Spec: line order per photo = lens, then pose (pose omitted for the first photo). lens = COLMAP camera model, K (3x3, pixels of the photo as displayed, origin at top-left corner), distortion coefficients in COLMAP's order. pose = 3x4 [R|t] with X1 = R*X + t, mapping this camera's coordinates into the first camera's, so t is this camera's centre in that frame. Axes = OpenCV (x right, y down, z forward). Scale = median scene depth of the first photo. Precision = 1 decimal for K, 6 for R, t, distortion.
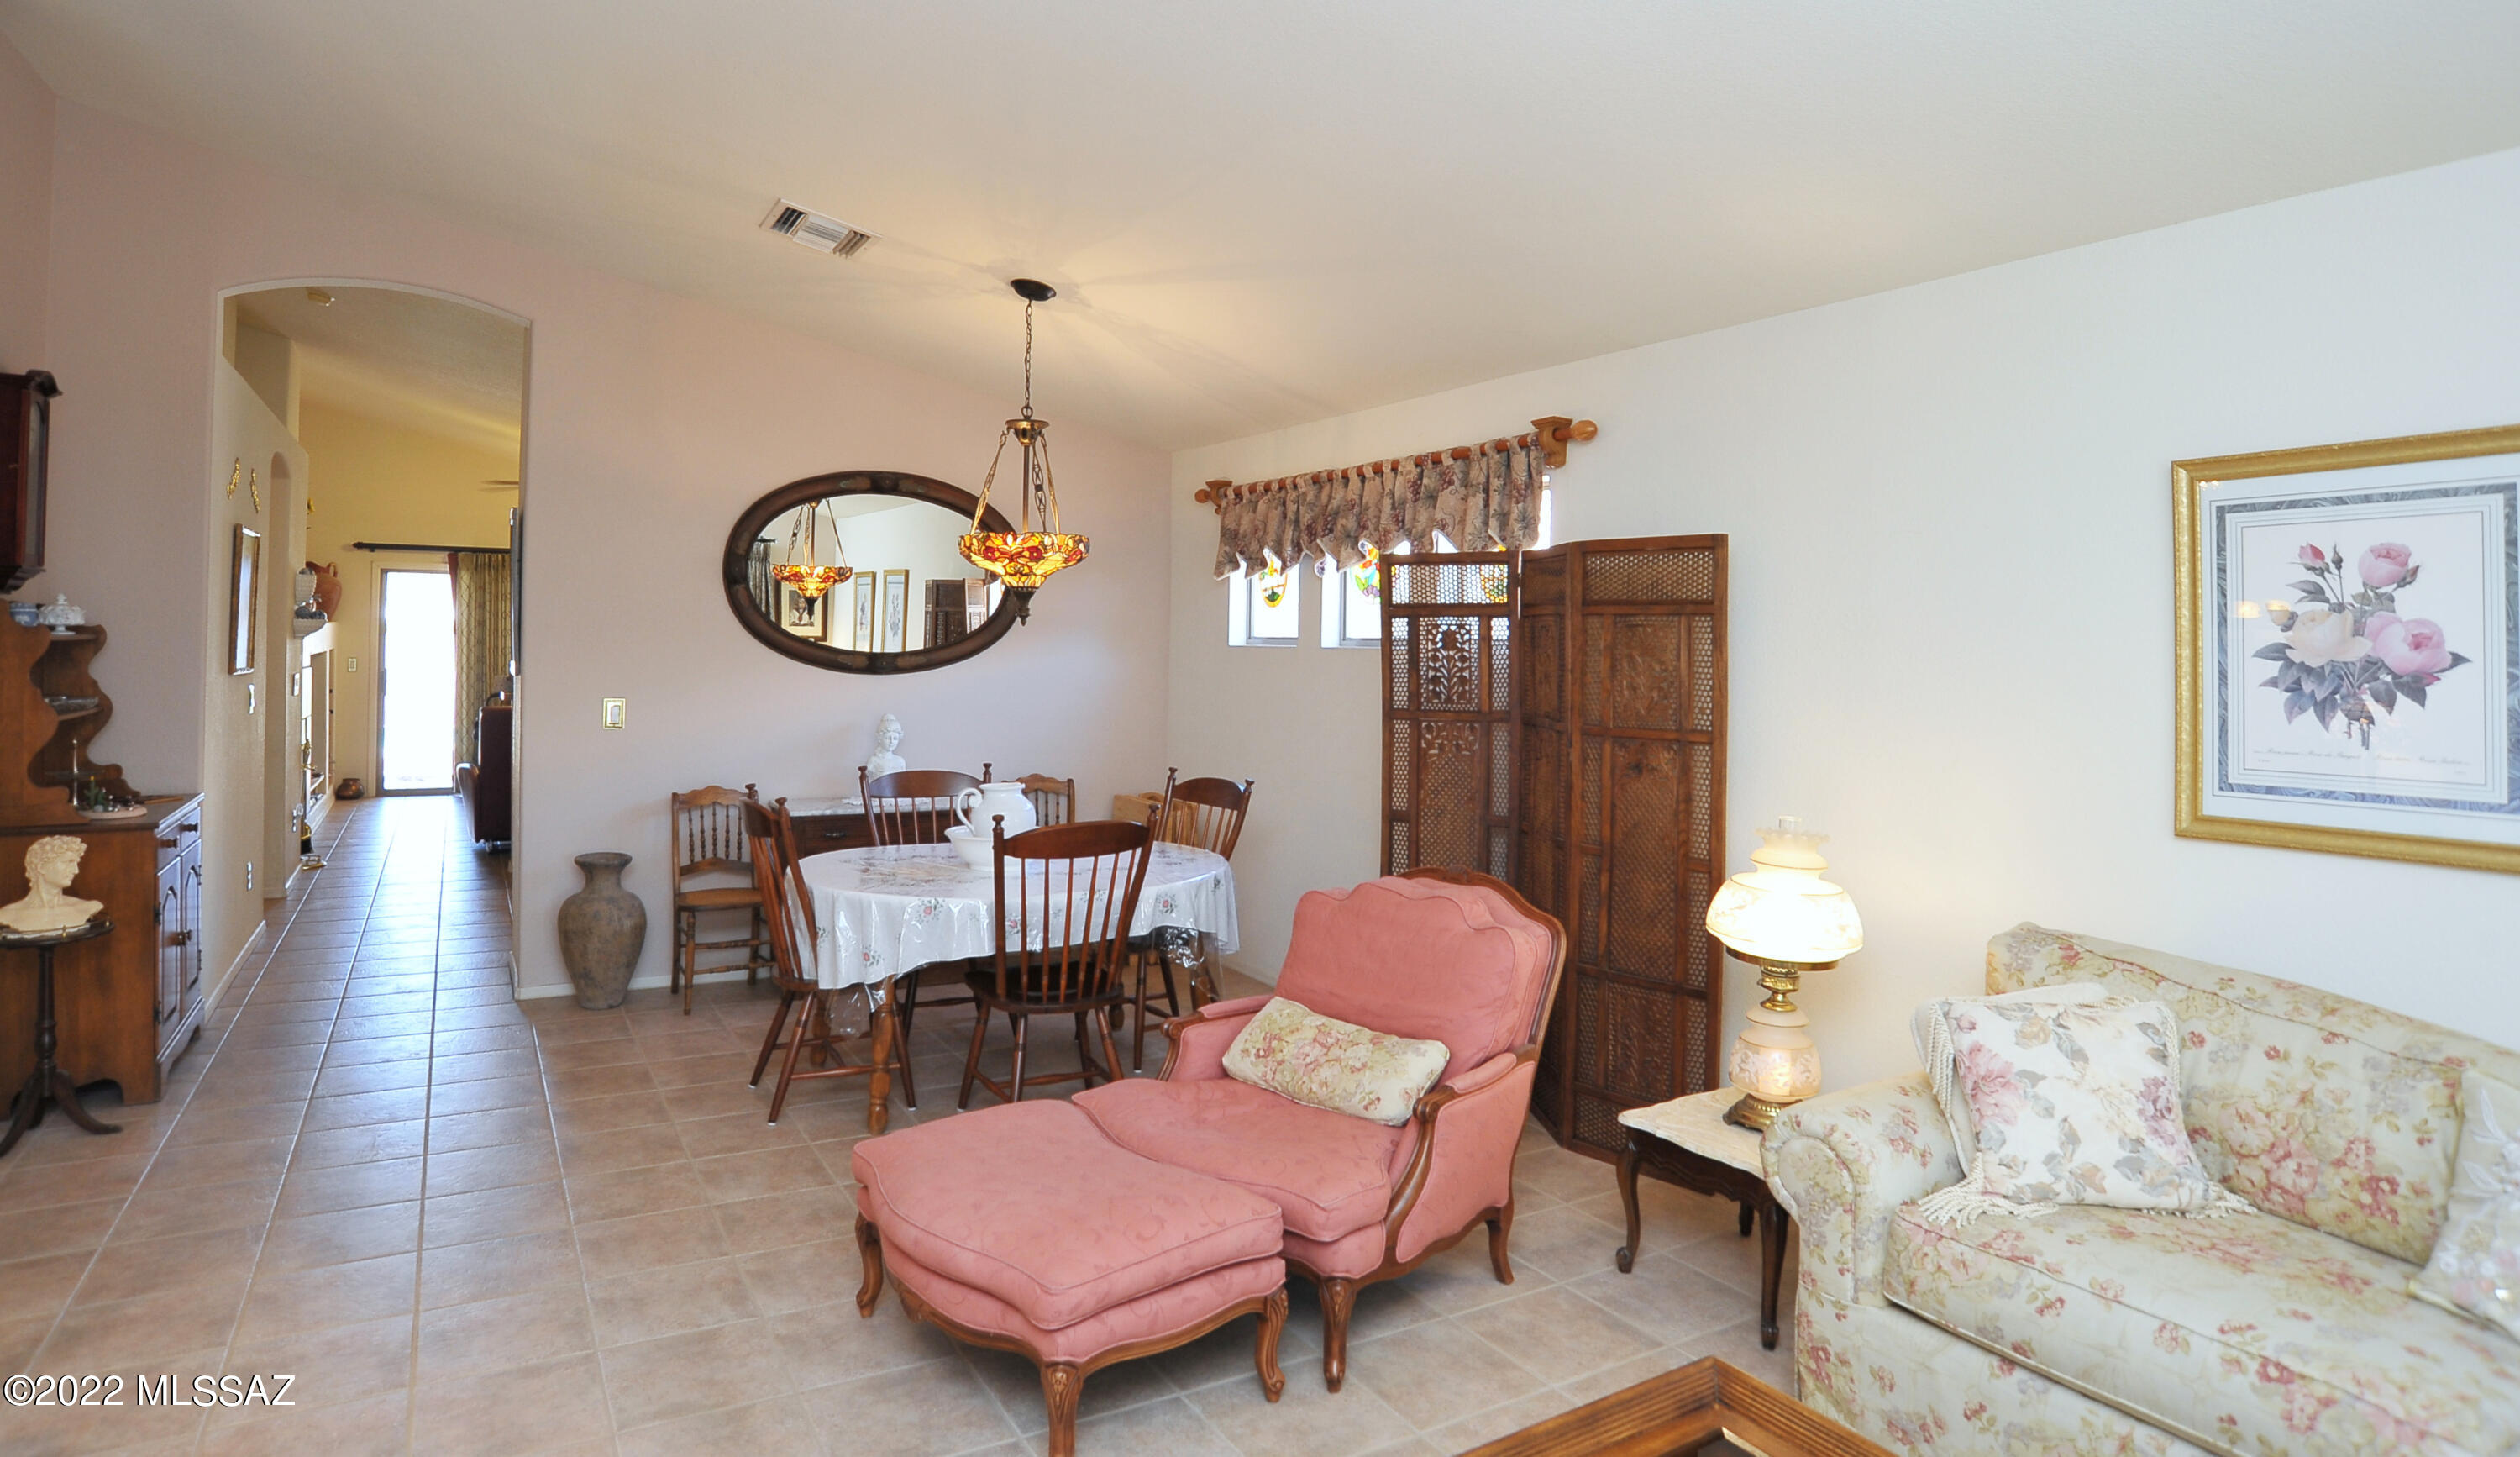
lens RADIAL K [[1310.4, 0, 1217.1], [0, 1310.4, 629.3], [0, 0, 1]] dist [-0.052263, 0.002530]
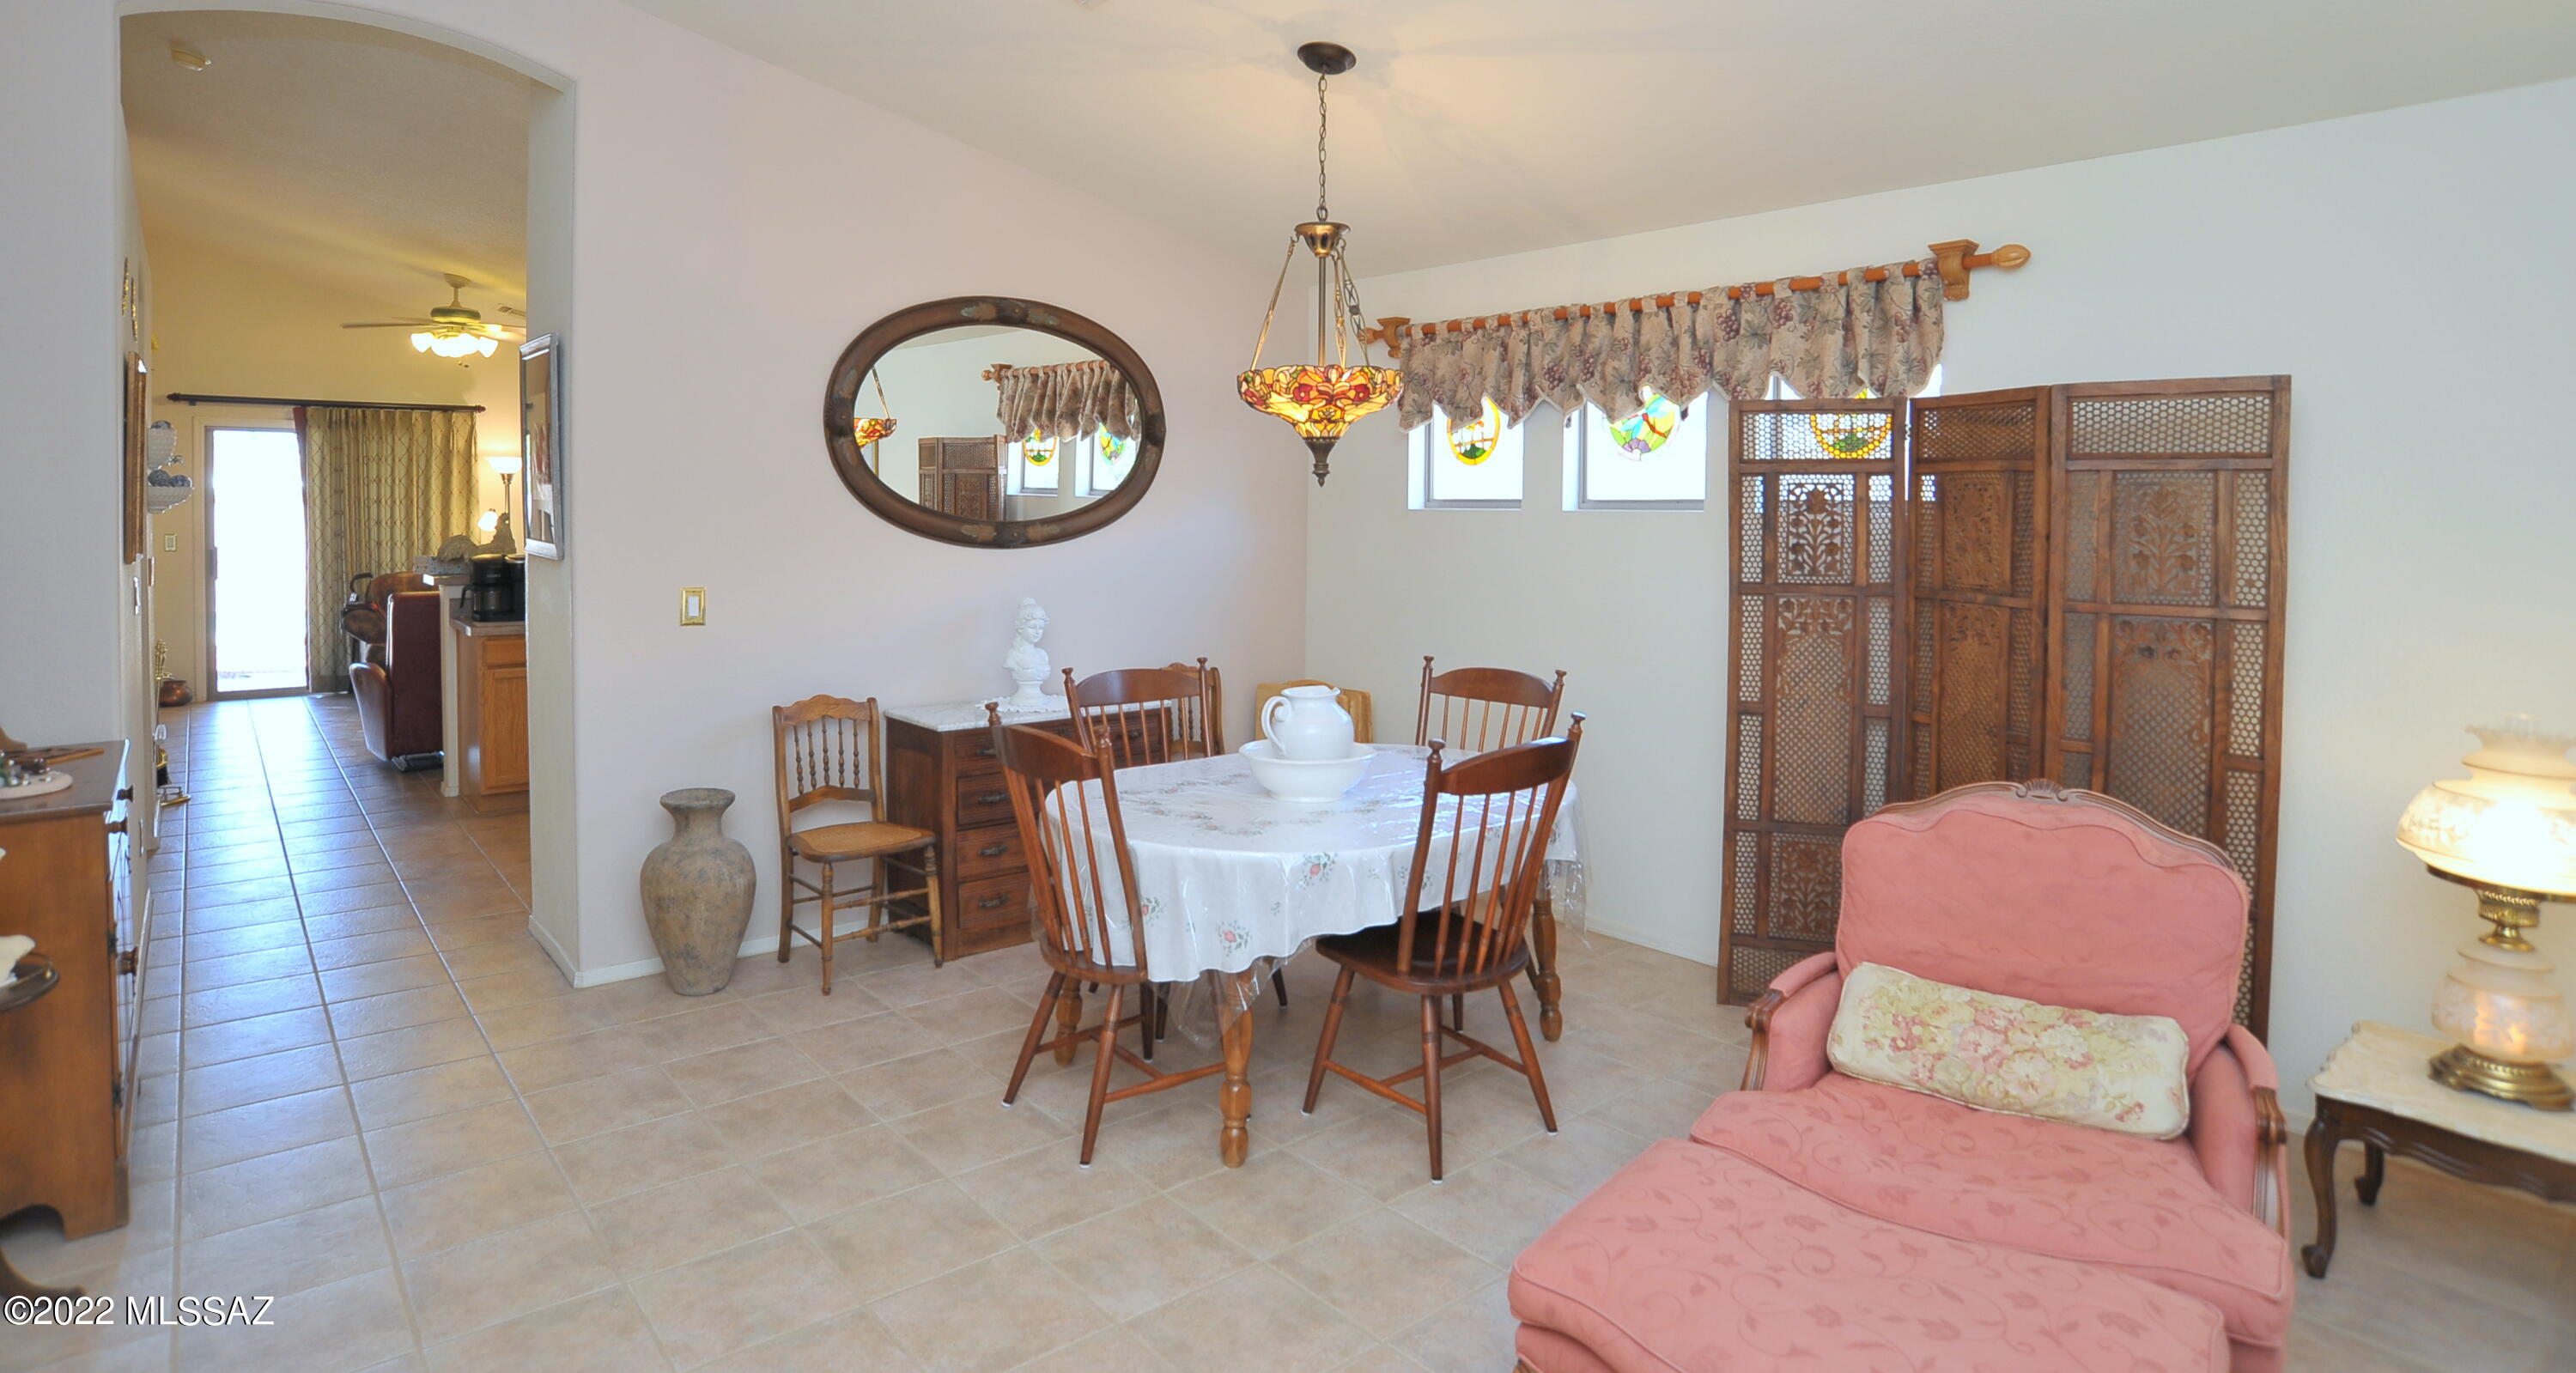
lens RADIAL K [[1301.0, 0, 1311.4], [0, 1301.0, 535.2], [0, 0, 1]] dist [-0.059310, 0.008706]
pose [[0.982741, -0.012259, 0.184578, -0.297686], [0.006026, 0.999394, 0.034293, -0.000552], [-0.184887, -0.032589, 0.982219, 0.231276]]
